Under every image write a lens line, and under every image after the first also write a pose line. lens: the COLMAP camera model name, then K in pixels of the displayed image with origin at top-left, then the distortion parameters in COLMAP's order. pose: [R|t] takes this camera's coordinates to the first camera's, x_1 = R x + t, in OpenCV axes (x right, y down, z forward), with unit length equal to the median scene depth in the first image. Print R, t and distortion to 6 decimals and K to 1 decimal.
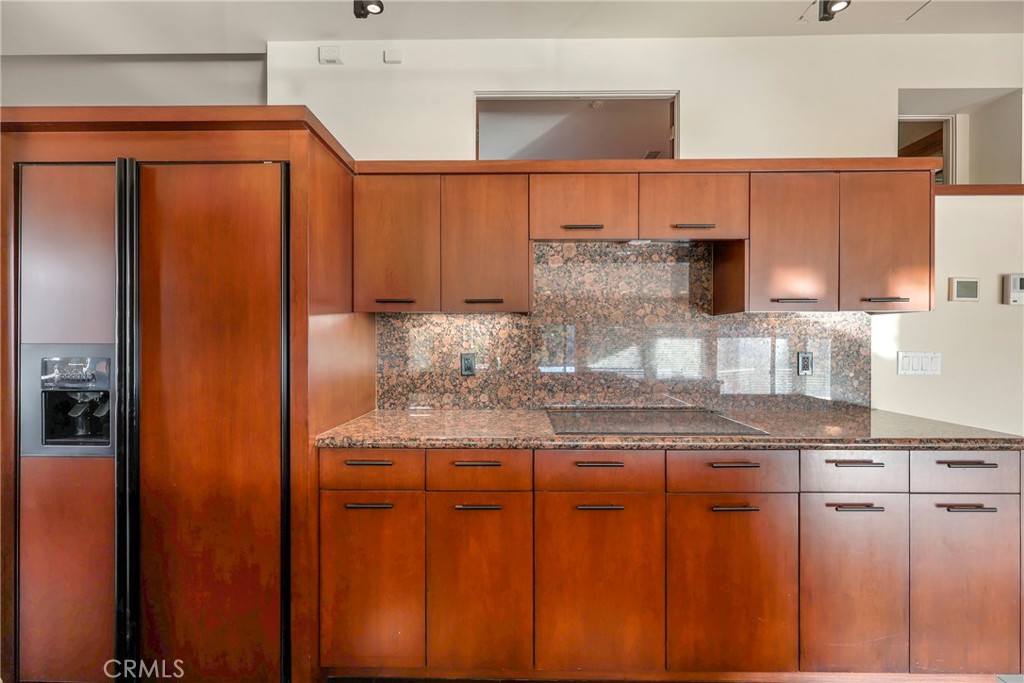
lens RADIAL K [[476.6, 0, 514.4], [0, 476.6, 337.7], [0, 0, 1]] dist [0.005672, 0.001036]
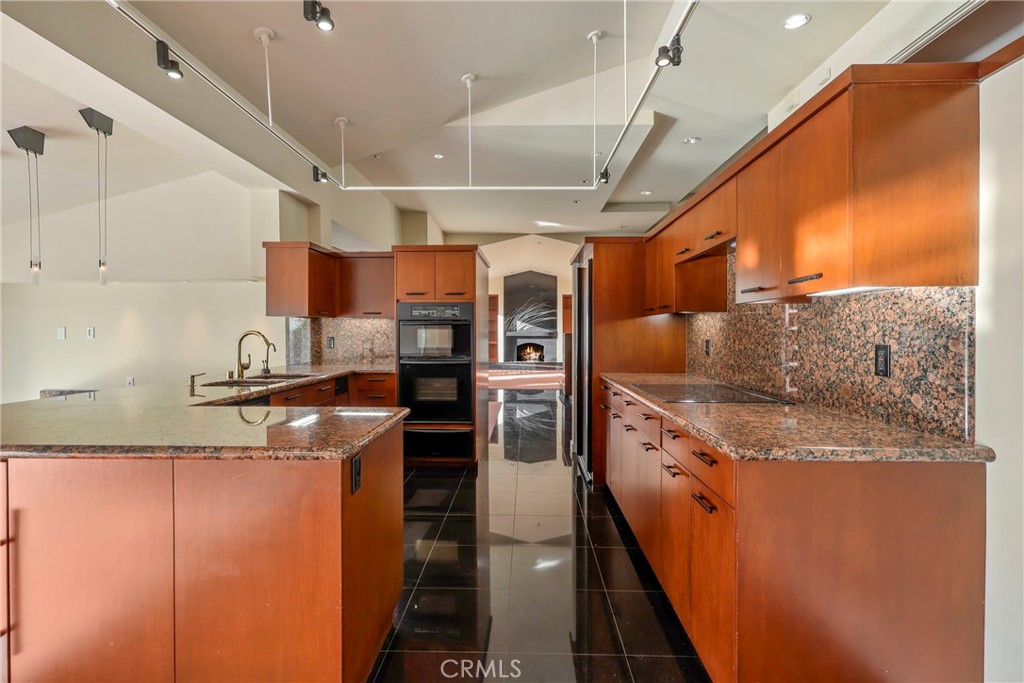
lens RADIAL K [[476.6, 0, 513.7], [0, 476.6, 337.8], [0, 0, 1]] dist [0.005672, 0.001036]
pose [[-0.044387, 0.011089, -0.998953, 1.372397], [-0.009396, 0.999890, 0.011517, 0.016210], [0.998970, 0.009897, -0.044277, 0.461666]]
